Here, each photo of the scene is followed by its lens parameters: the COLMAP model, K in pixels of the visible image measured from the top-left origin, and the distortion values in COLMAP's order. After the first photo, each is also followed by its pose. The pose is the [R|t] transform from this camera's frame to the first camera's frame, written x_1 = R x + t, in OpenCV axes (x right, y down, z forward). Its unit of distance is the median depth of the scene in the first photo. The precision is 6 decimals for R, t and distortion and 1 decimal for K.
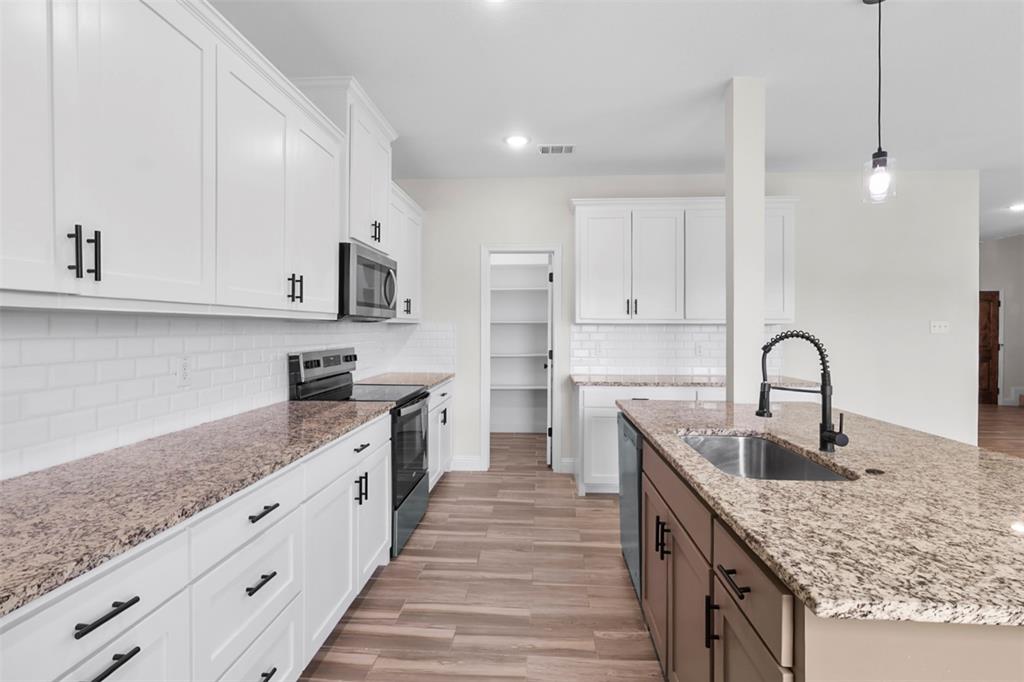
lens RADIAL K [[483.3, 0, 513.7], [0, 483.3, 332.6], [0, 0, 1]] dist [0.001261, -0.000321]
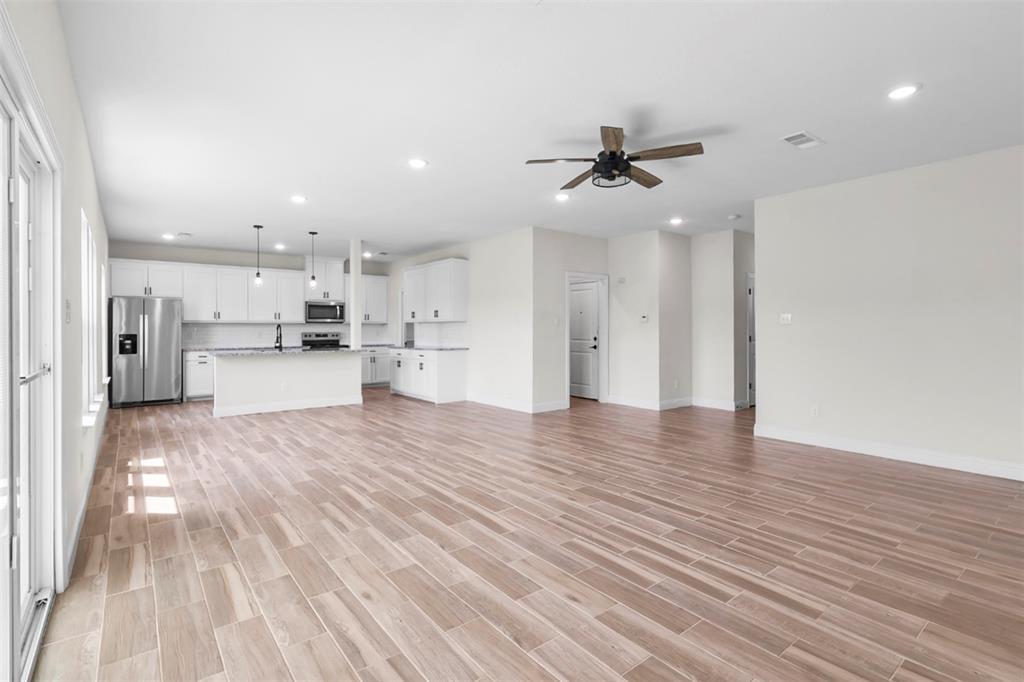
lens RADIAL K [[490.5, 0, 512.9], [0, 490.5, 328.2], [0, 0, 1]] dist [0.001940, 0.000218]
pose [[0.668110, -0.006683, -0.744033, 3.281777], [-0.001668, 0.999944, -0.010480, 0.046502], [0.744061, 0.008243, 0.668061, -0.267575]]
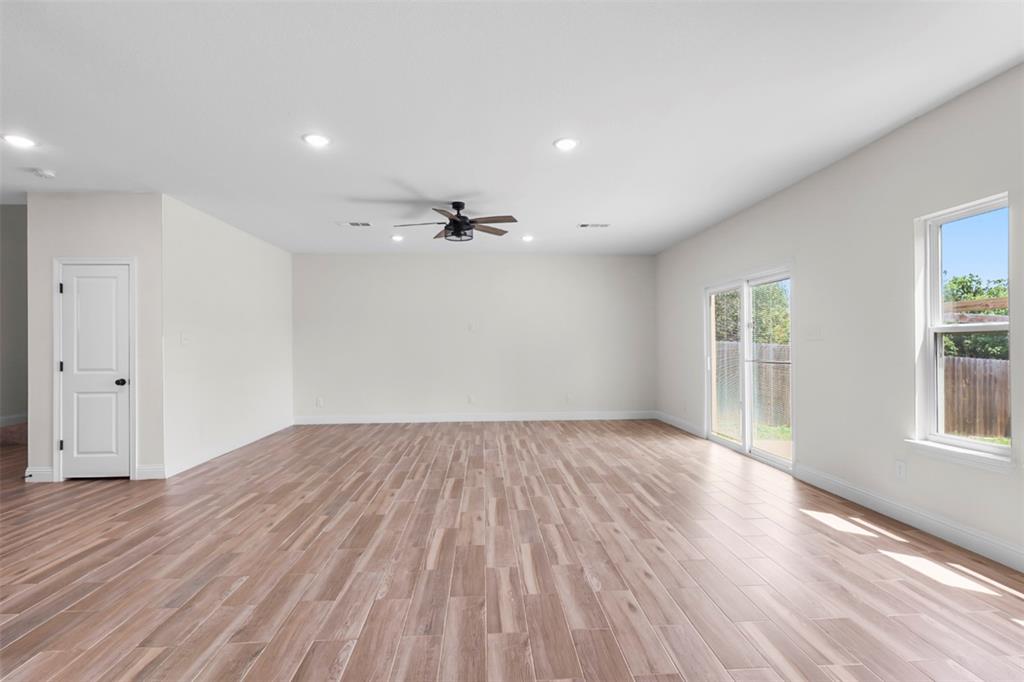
lens RADIAL K [[472.9, 0, 512.0], [0, 472.9, 341.0], [0, 0, 1]] dist [-0.000479, -0.000302]
pose [[-0.128518, 0.002508, 0.991704, 0.711148], [0.014630, 0.999893, -0.000633, 0.018644], [-0.991599, 0.014427, -0.128541, 0.854559]]
